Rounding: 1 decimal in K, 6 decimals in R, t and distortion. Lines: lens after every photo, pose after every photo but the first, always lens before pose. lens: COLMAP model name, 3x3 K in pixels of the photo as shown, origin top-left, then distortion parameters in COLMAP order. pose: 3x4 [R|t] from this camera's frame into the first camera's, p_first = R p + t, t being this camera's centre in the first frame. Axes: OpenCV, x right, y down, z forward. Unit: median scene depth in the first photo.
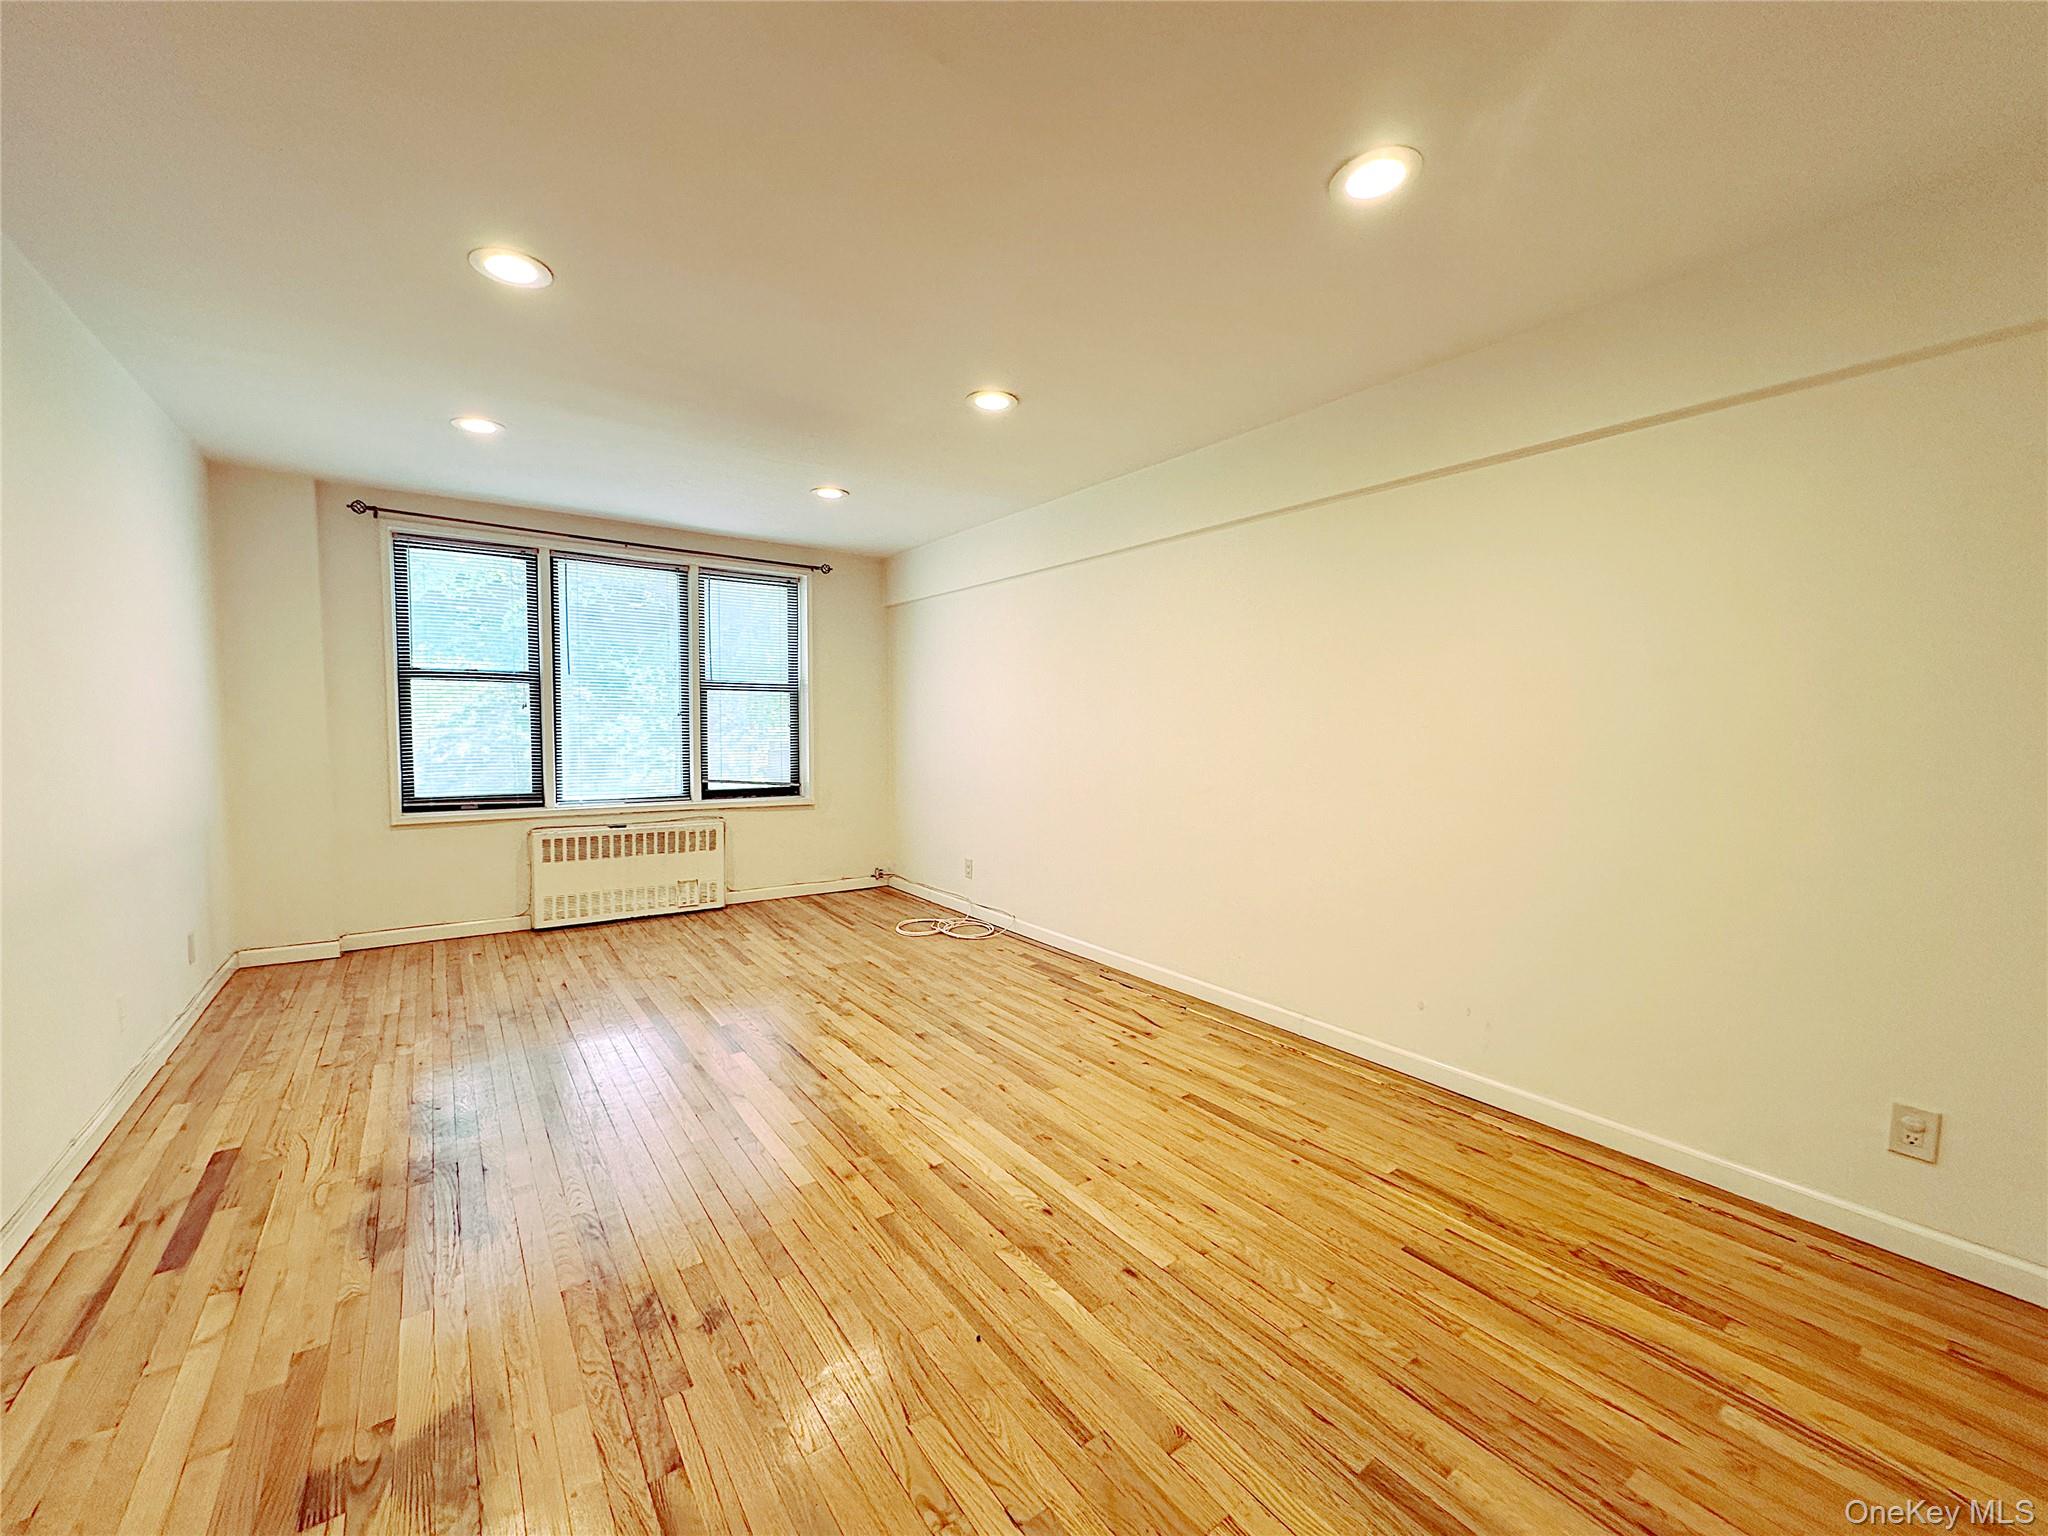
lens RADIAL K [[818.8, 0, 1024.6], [0, 818.8, 767.1], [0, 0, 1]] dist [-0.002842, 0.000748]
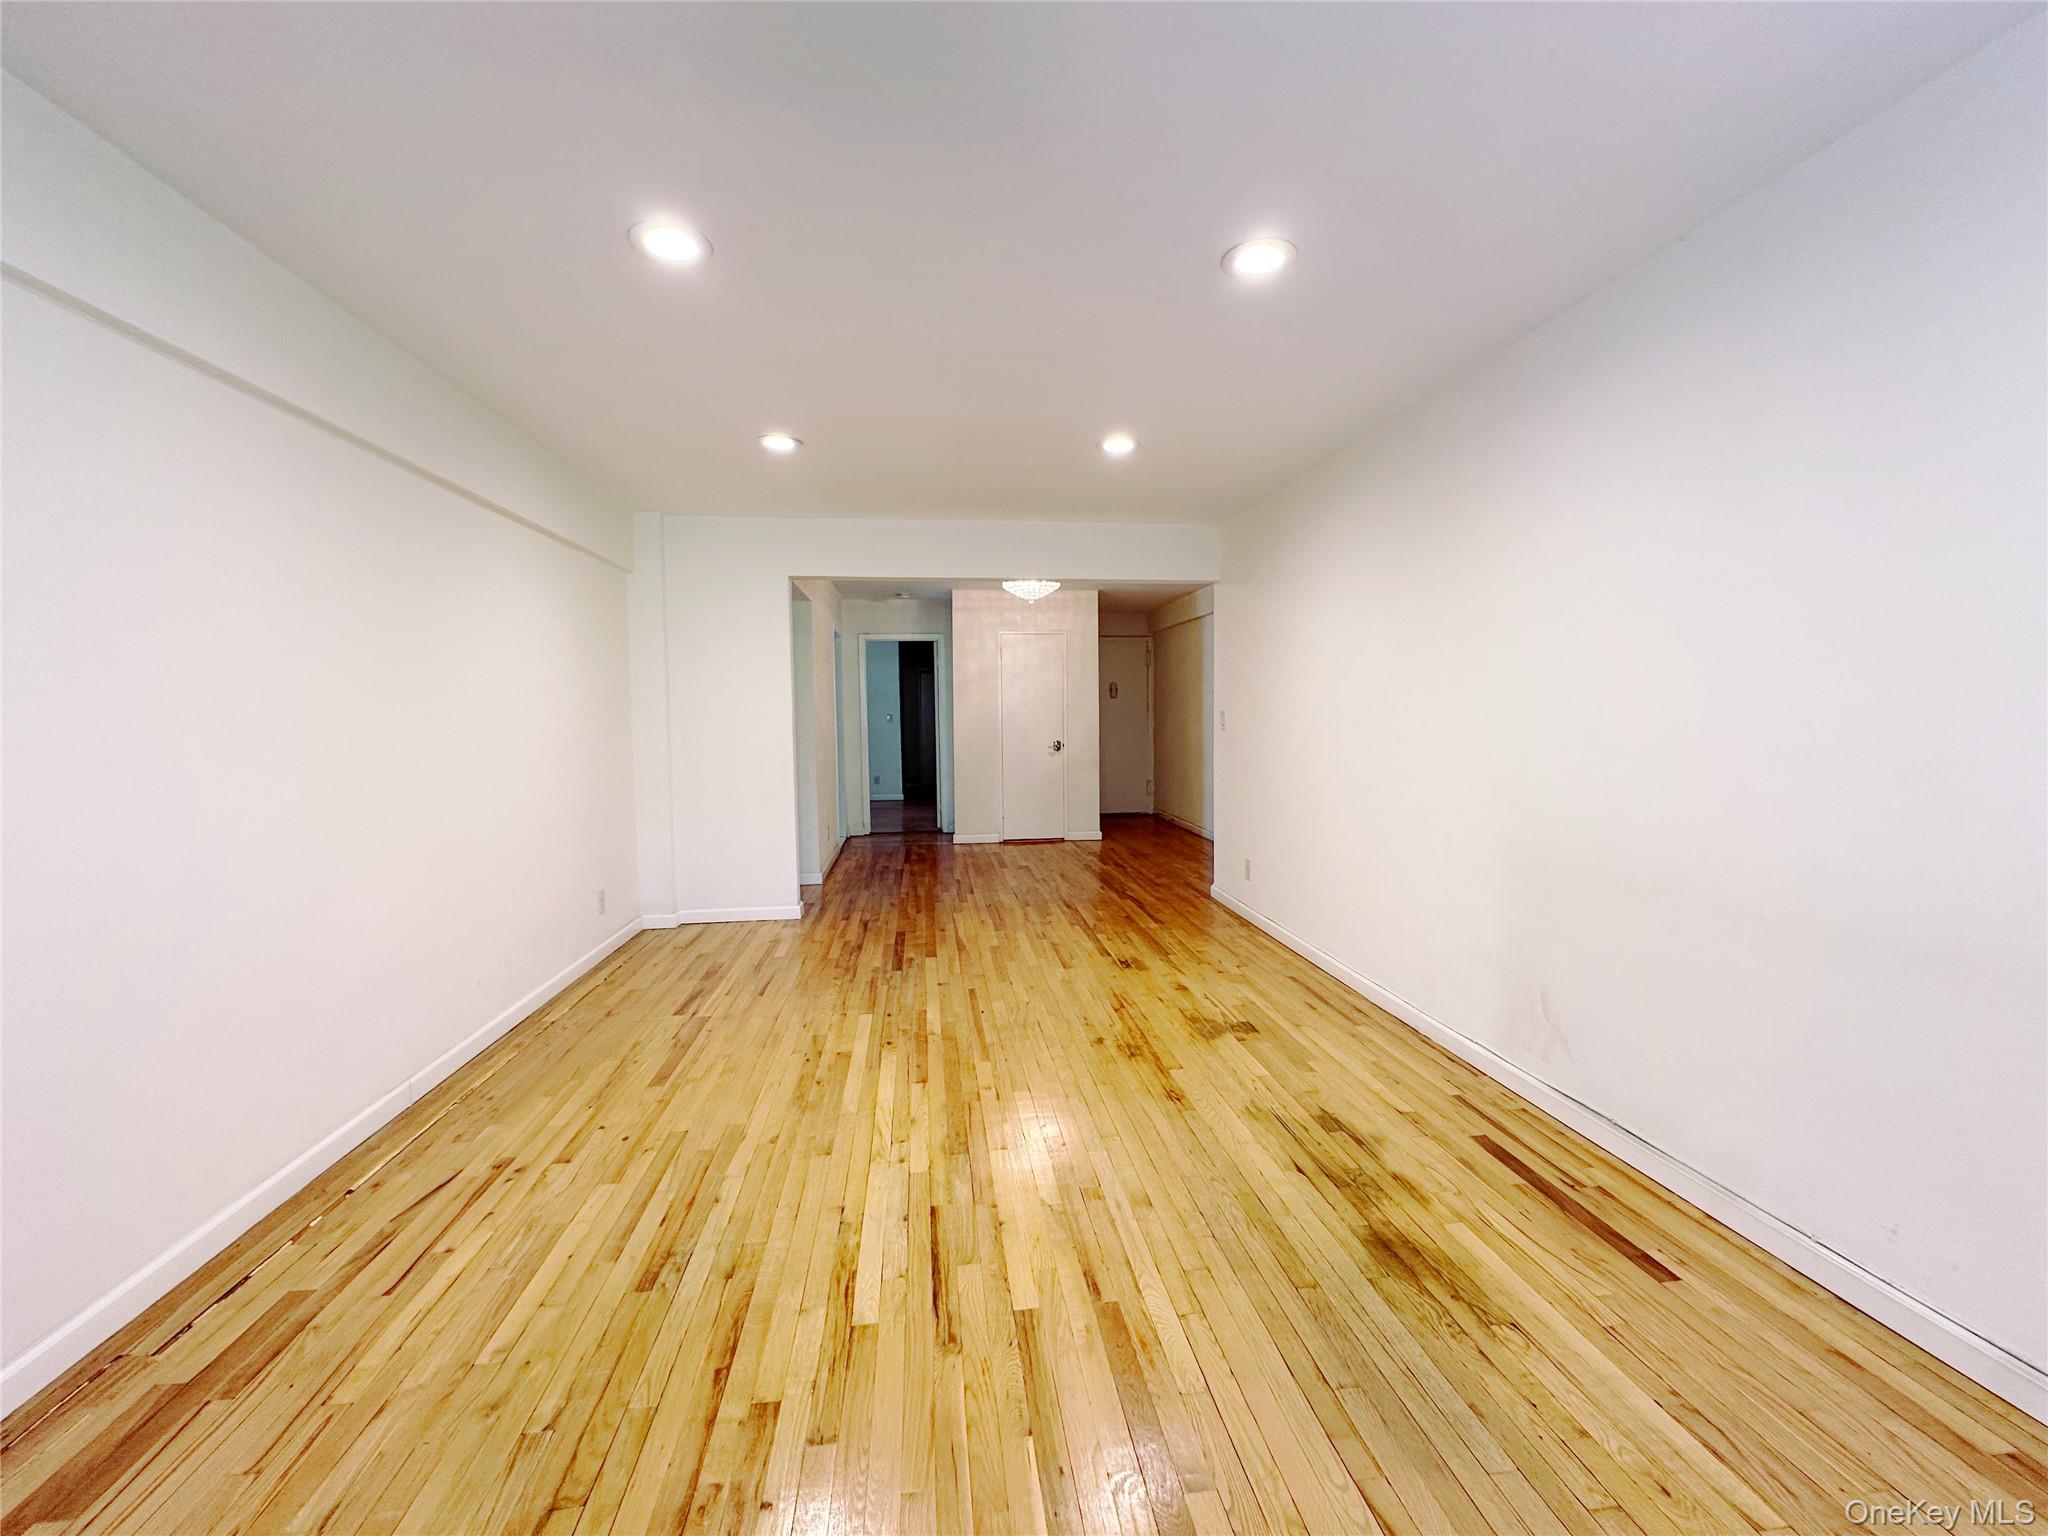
lens RADIAL K [[818.8, 0, 1024.2], [0, 818.8, 764.2], [0, 0, 1]] dist [-0.002842, 0.000748]
pose [[-0.877111, -0.027528, 0.479499, -0.567347], [0.029315, 0.993426, 0.110656, -0.079949], [-0.479393, 0.111114, -0.870538, 1.348703]]
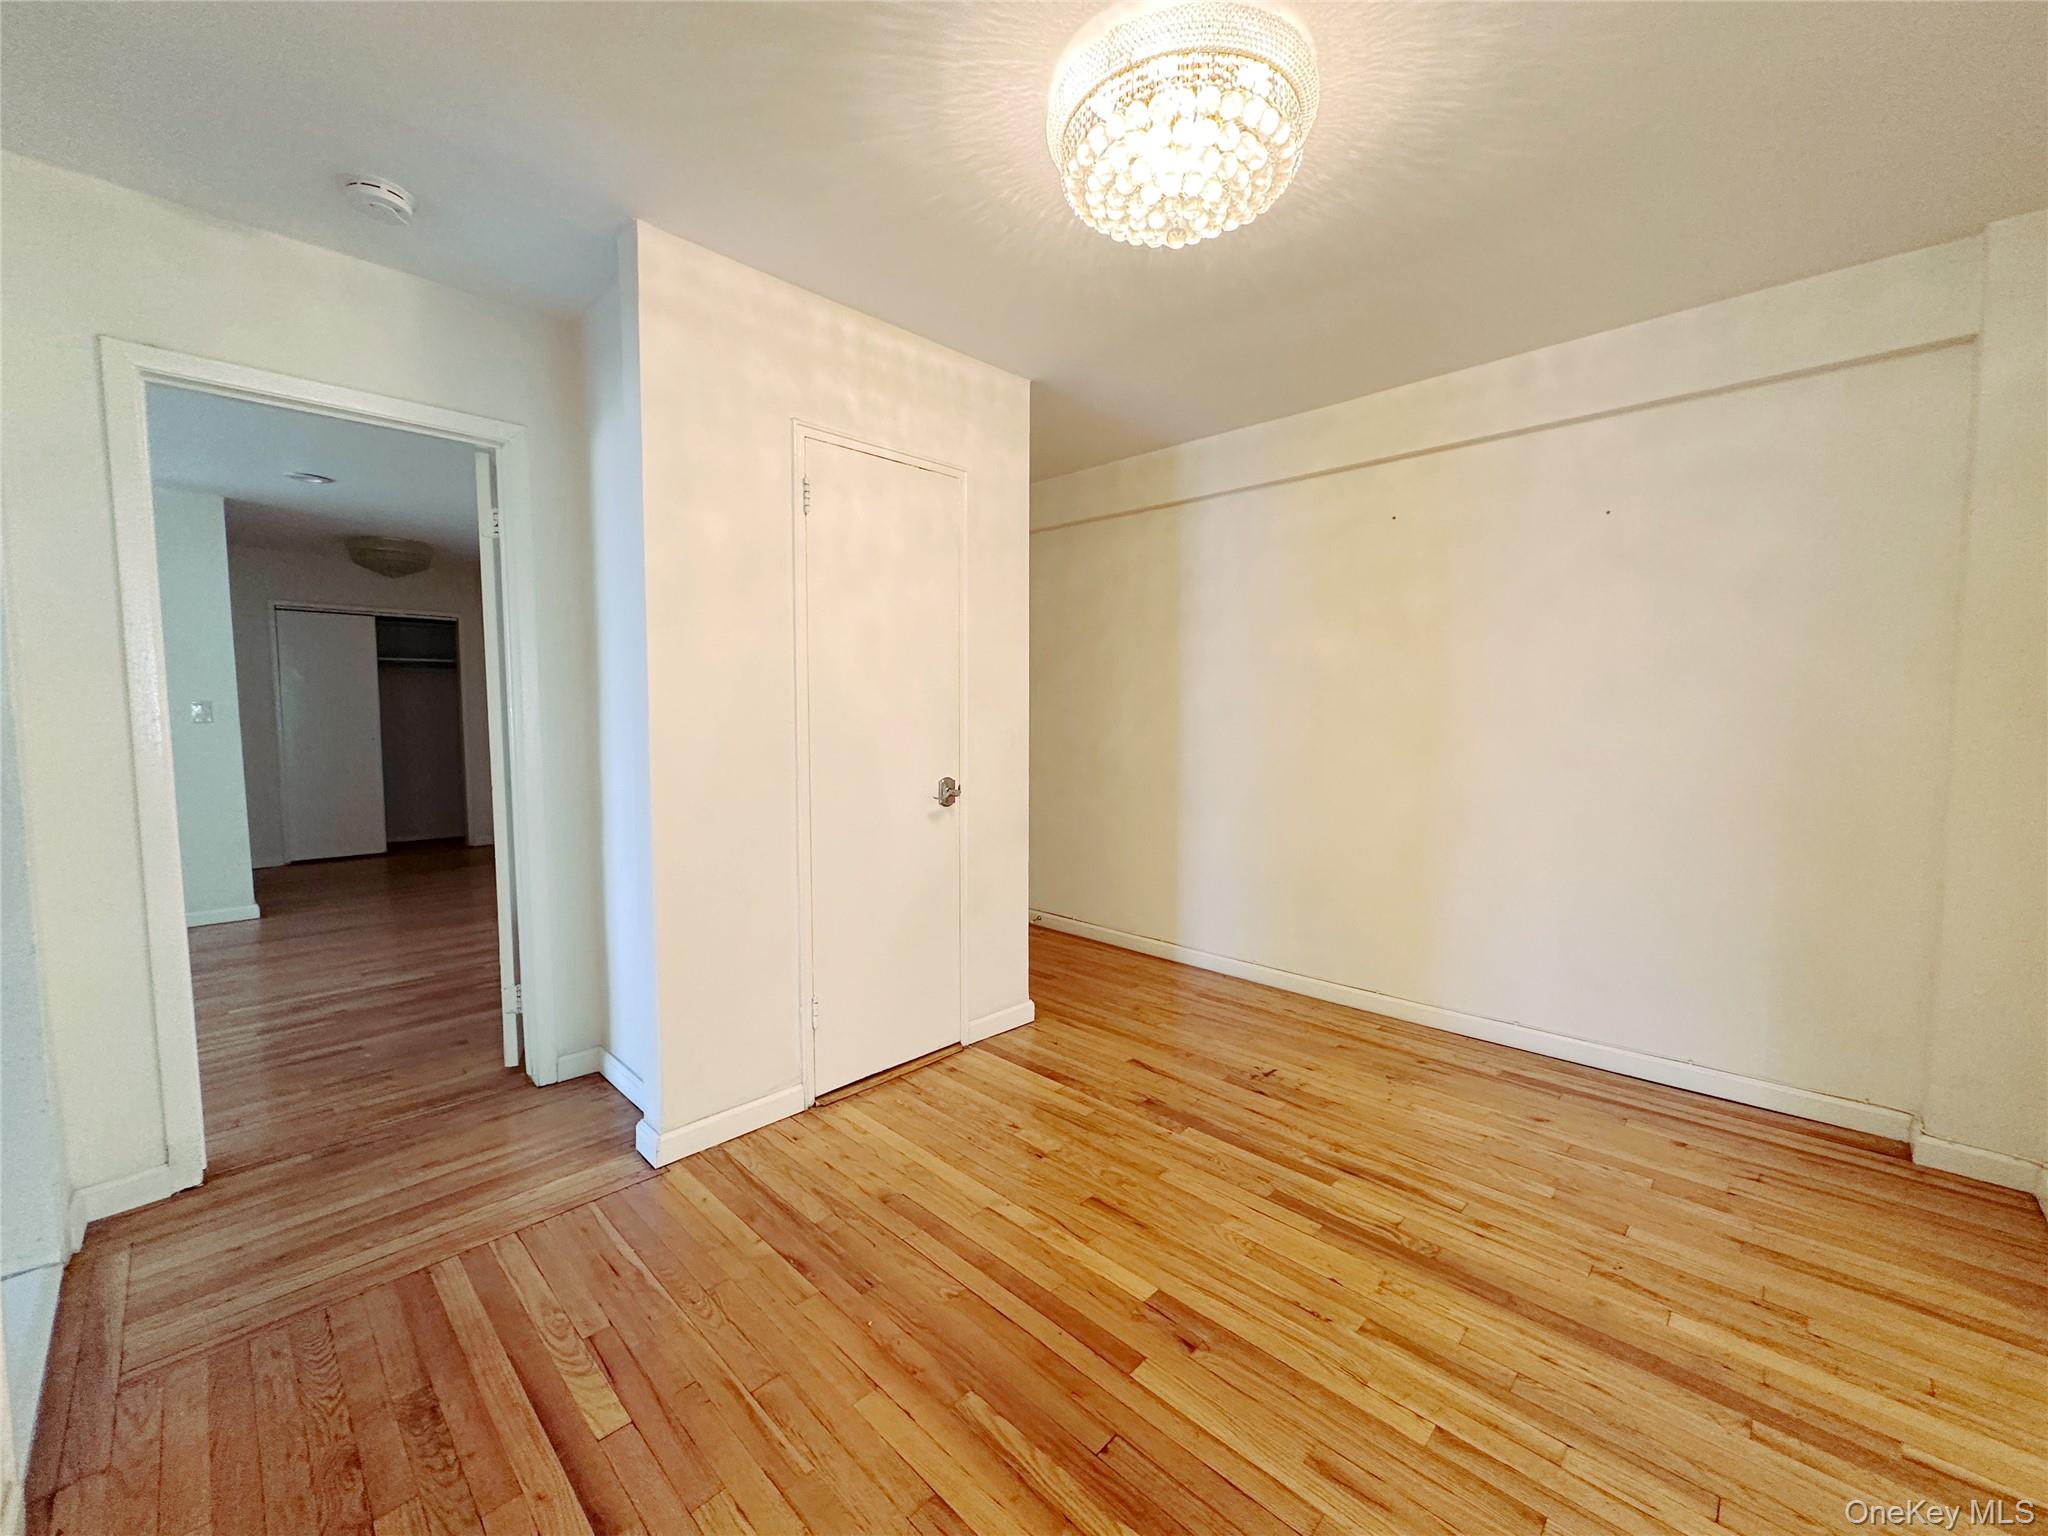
lens RADIAL K [[818.8, 0, 1027.0], [0, 818.8, 763.7], [0, 0, 1]] dist [-0.002842, 0.000748]
pose [[-0.984625, 0.001955, -0.174673, 0.565836], [-0.018790, 0.992950, 0.117034, 0.003744], [0.173671, 0.118517, -0.977646, 0.057897]]
